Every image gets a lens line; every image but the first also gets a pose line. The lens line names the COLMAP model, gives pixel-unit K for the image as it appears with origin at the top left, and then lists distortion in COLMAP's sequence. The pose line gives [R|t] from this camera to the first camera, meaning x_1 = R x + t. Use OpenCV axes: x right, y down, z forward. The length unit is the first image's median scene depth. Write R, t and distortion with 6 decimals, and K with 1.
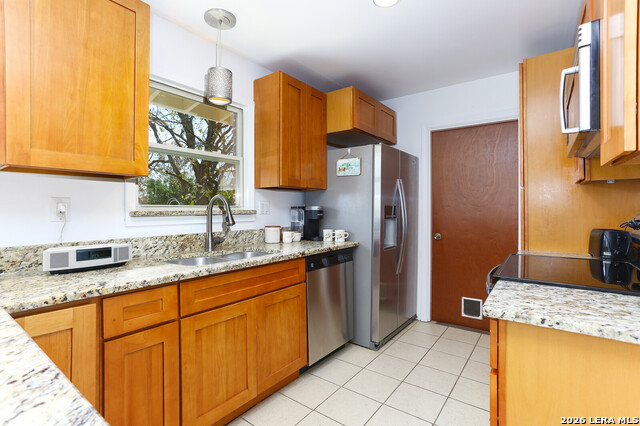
lens RADIAL K [[307.9, 0, 318.2], [0, 307.9, 210.5], [0, 0, 1]] dist [-0.002141, -0.000216]
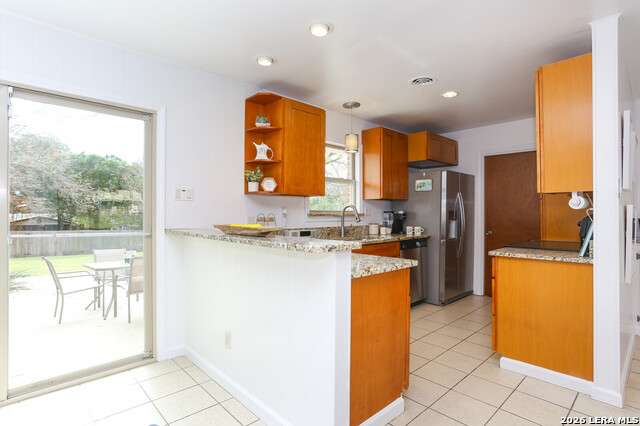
lens RADIAL K [[329.9, 0, 323.0], [0, 329.9, 213.9], [0, 0, 1]] dist [-0.003023, -0.000008]
pose [[0.988034, 0.003782, -0.154188, -0.138005], [-0.003984, 0.999992, -0.001006, 0.003858], [0.154182, 0.001609, 0.988041, -0.663451]]
